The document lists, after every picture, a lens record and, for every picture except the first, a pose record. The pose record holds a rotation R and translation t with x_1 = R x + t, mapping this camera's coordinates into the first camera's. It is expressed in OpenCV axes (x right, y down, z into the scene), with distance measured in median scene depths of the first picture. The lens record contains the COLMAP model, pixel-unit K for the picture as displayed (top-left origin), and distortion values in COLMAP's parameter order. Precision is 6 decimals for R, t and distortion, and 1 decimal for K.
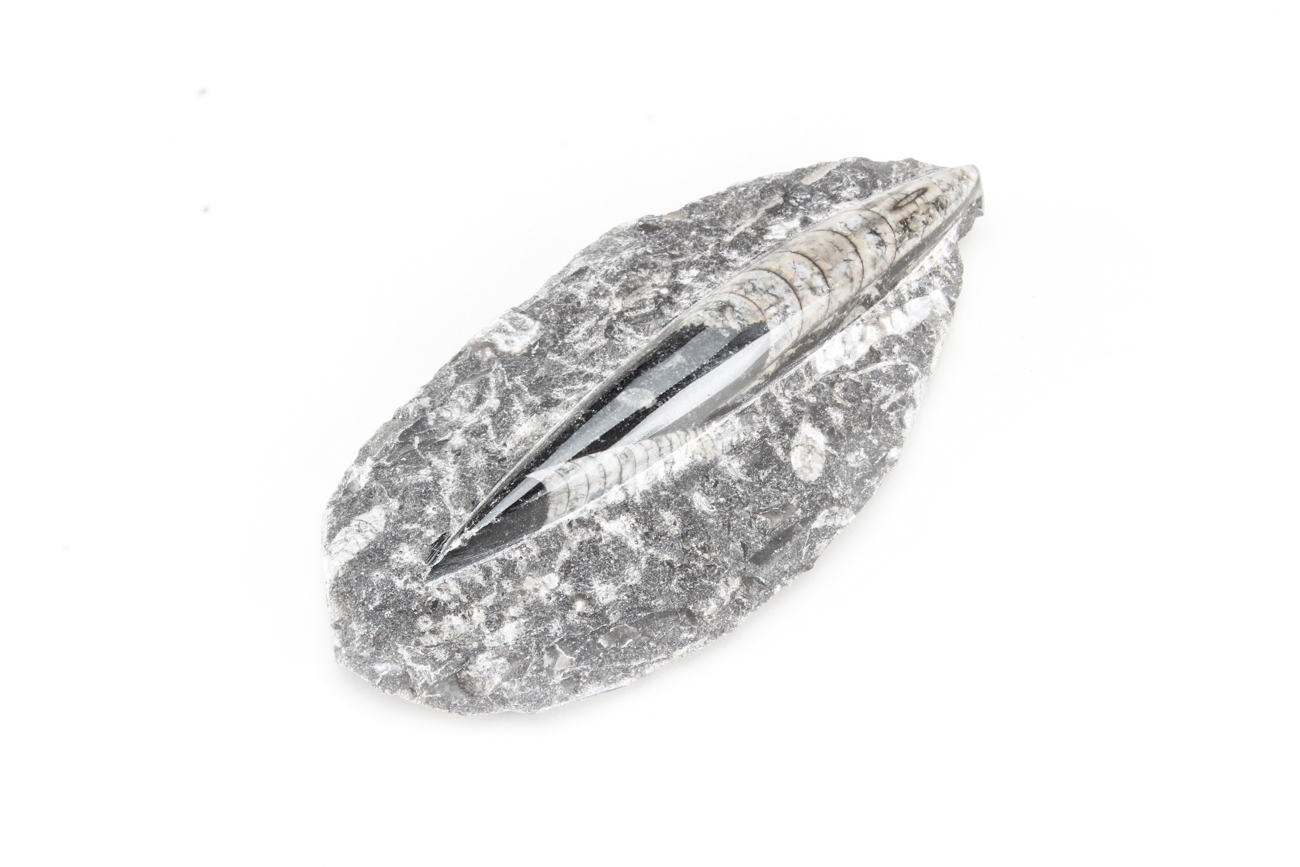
lens RADIAL K [[2999.0, 0, 650.0], [0, 2999.0, 433.5], [0, 0, 1]] dist [0.072777, 0.194870]
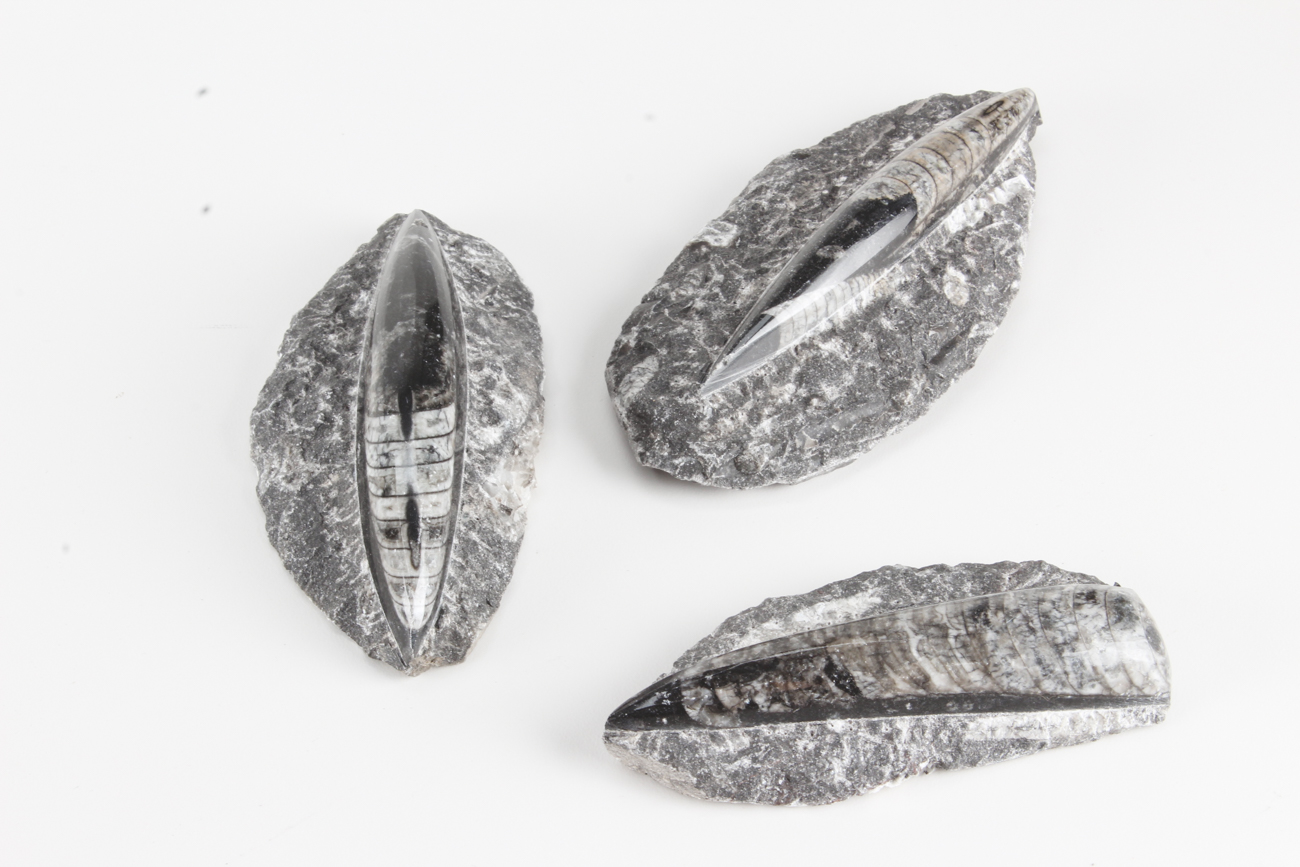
lens RADIAL K [[2999.0, 0, 650.0], [0, 2999.0, 433.5], [0, 0, 1]] dist [0.072777, 0.194870]
pose [[0.988831, -0.122155, 0.085393, -0.204852], [0.132535, 0.982763, -0.128884, 0.225682], [-0.068177, 0.138762, 0.987976, -0.305300]]
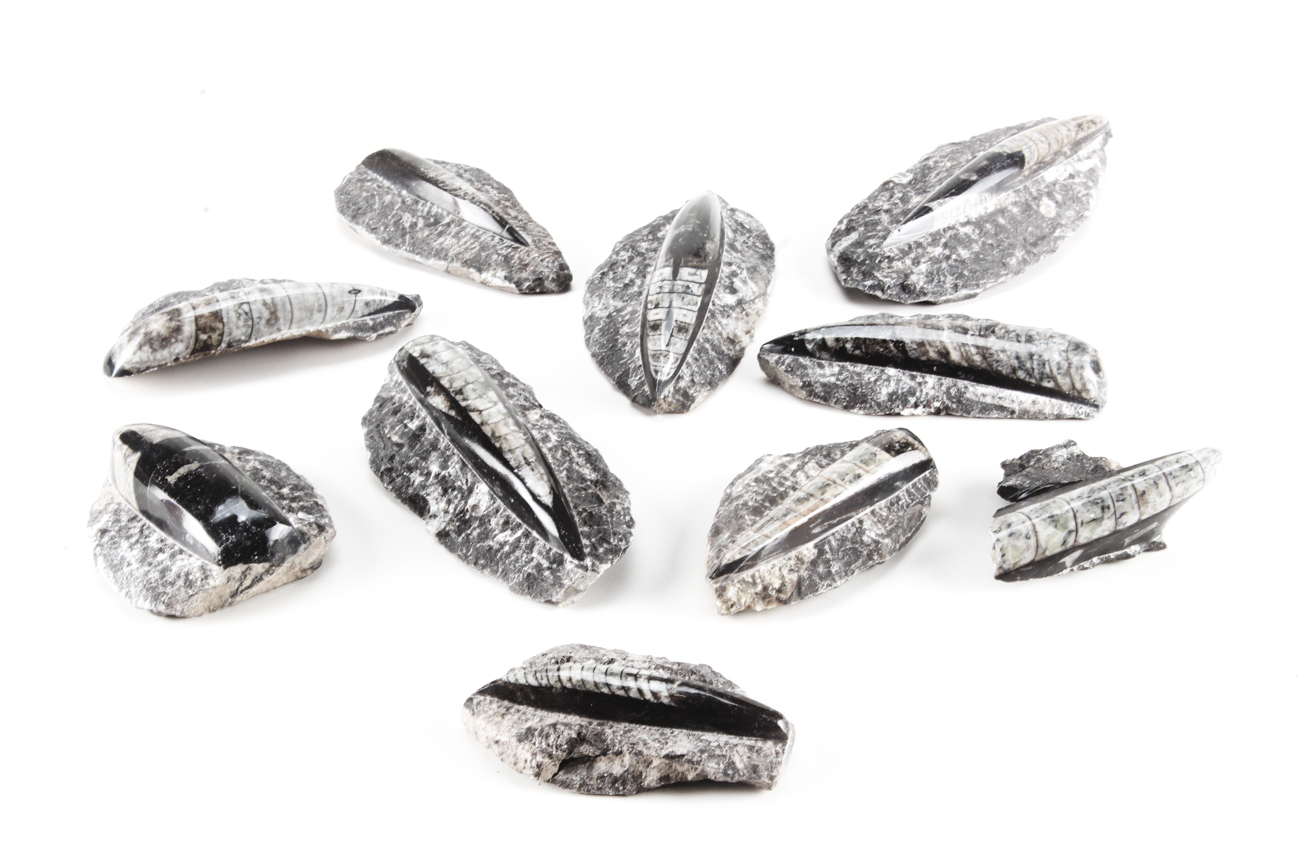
lens RADIAL K [[2999.0, 0, 650.0], [0, 2999.0, 433.5], [0, 0, 1]] dist [0.072777, 0.194870]
pose [[0.997983, -0.061031, 0.017470, -0.278438], [0.063353, 0.939903, -0.335512, 0.860800], [0.004057, 0.335942, 0.941874, -0.969211]]
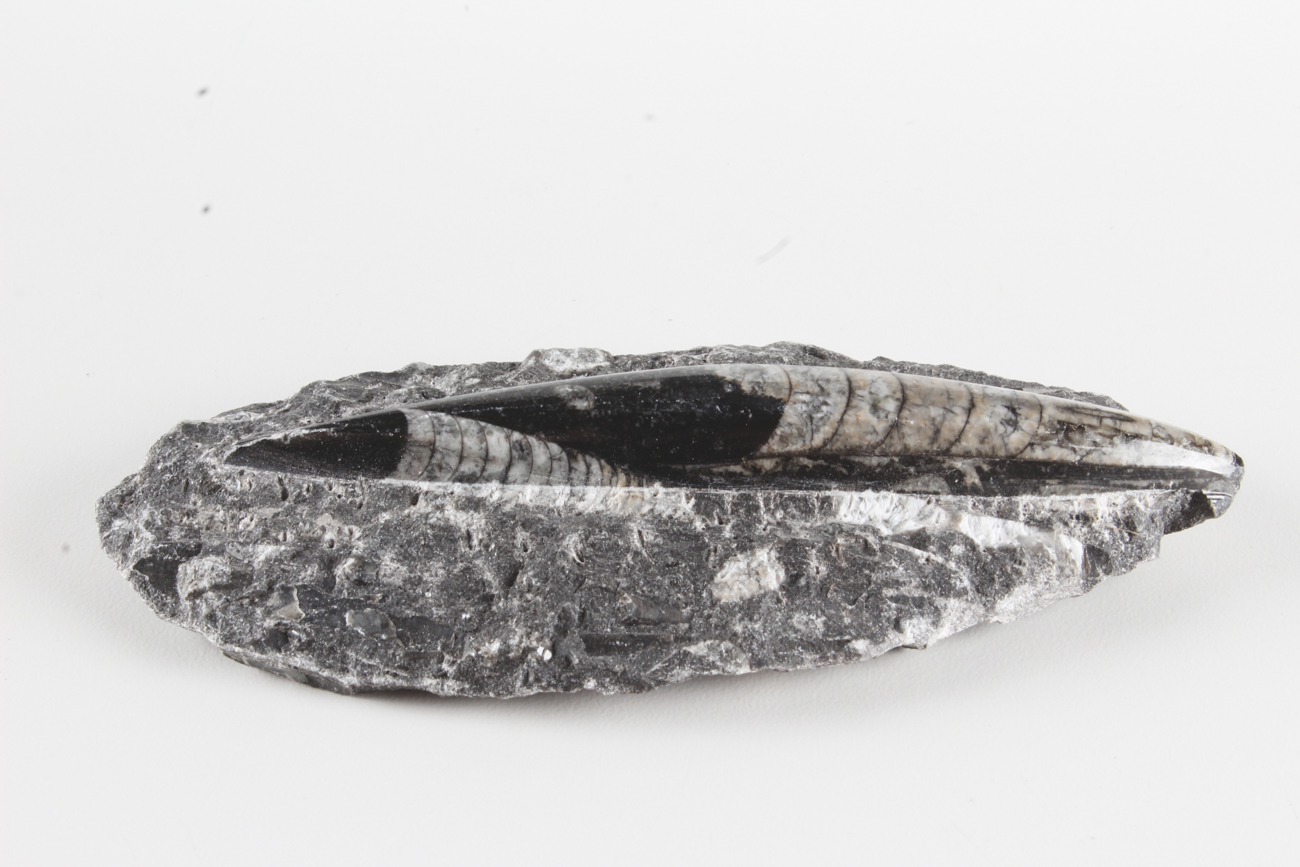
lens RADIAL K [[2999.0, 0, 650.0], [0, 2999.0, 433.5], [0, 0, 1]] dist [0.072777, 0.194870]
pose [[0.752350, 0.325613, -0.572665, 0.444056], [-0.532933, 0.811835, -0.238549, 0.165879], [0.387236, 0.484665, 0.784314, 0.399240]]
